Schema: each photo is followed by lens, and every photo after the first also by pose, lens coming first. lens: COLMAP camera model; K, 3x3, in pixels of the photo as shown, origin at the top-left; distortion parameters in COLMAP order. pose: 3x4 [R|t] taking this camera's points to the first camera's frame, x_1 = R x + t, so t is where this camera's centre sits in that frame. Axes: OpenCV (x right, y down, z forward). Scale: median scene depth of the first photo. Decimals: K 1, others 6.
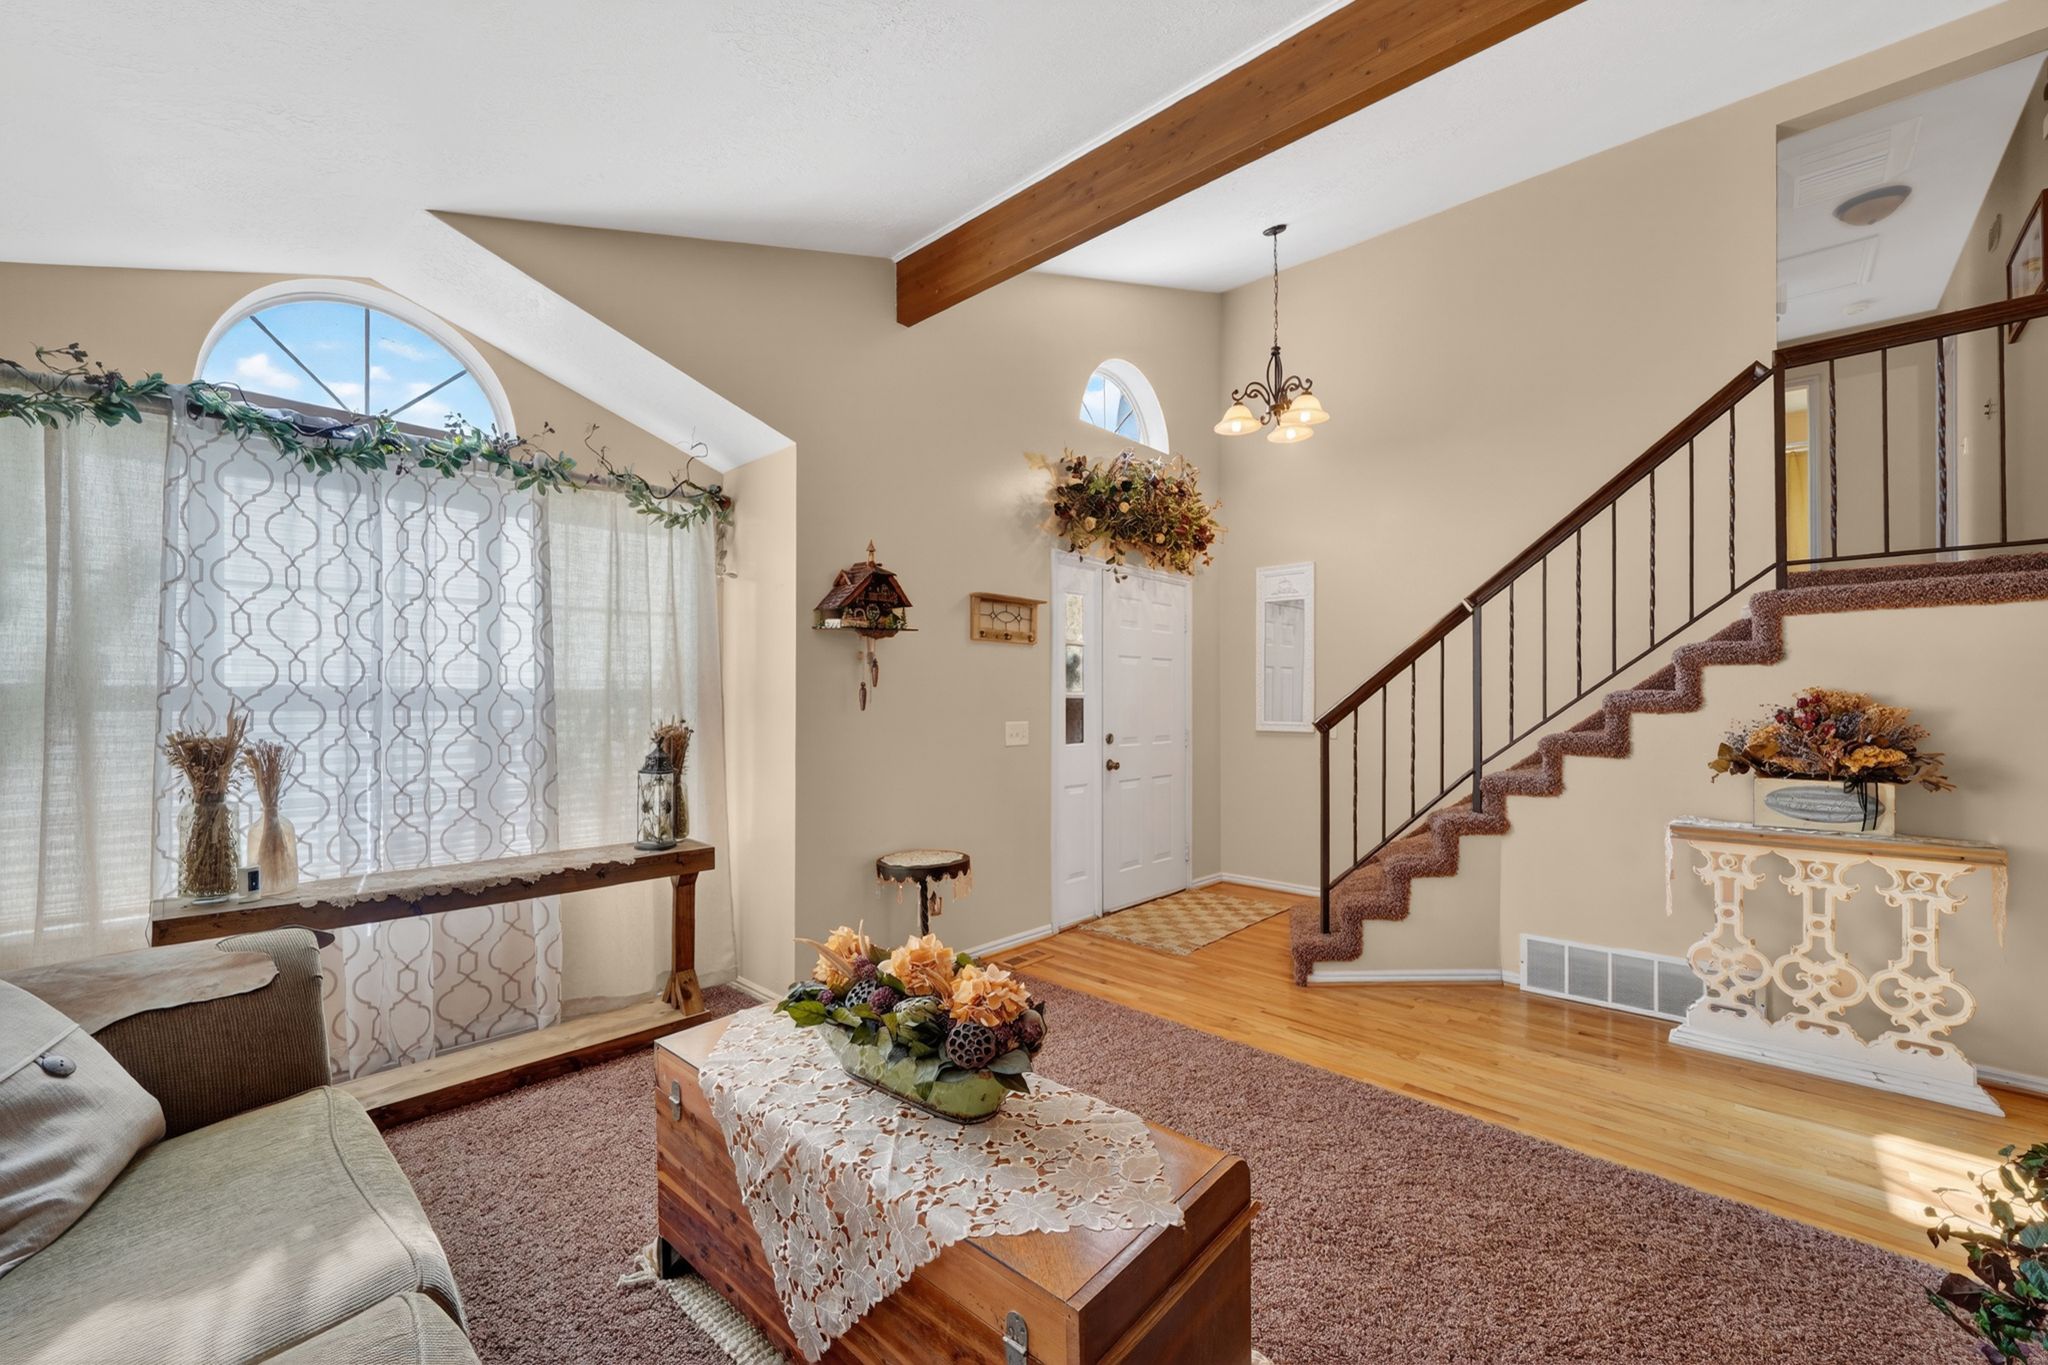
lens RADIAL K [[806.6, 0, 1028.8], [0, 806.6, 690.1], [0, 0, 1]] dist [-0.003902, 0.001360]
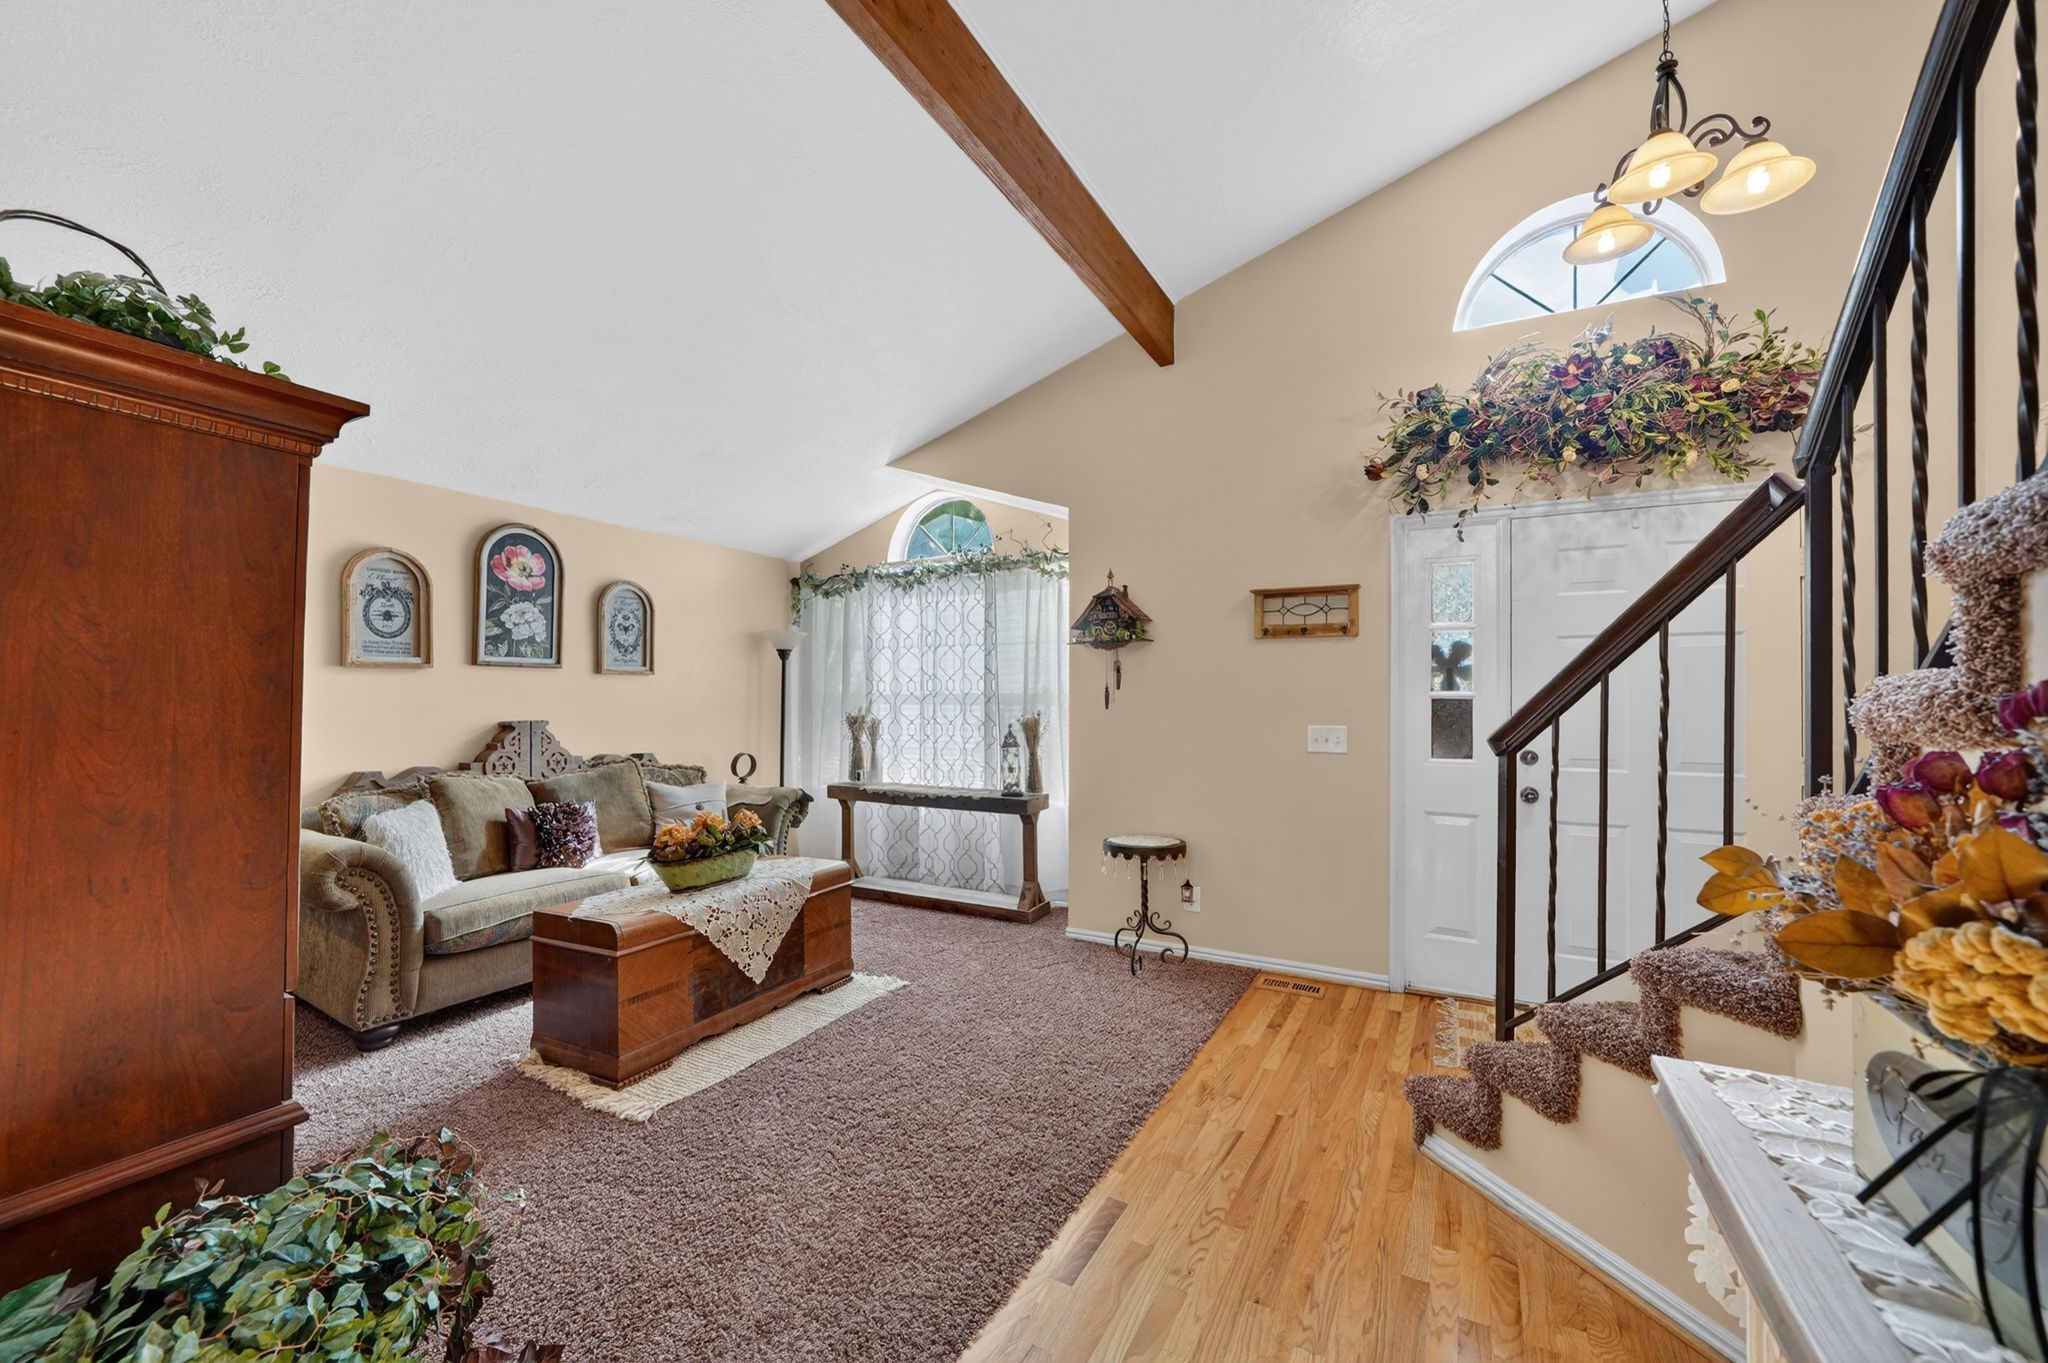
lens RADIAL K [[806.6, 0, 1031.3], [0, 806.6, 694.6], [0, 0, 1]] dist [-0.003902, 0.001360]
pose [[0.250317, -0.008796, -0.968124, 0.885368], [0.005576, 0.999955, -0.007643, 0.011509], [0.968148, -0.003485, 0.250355, 0.544422]]
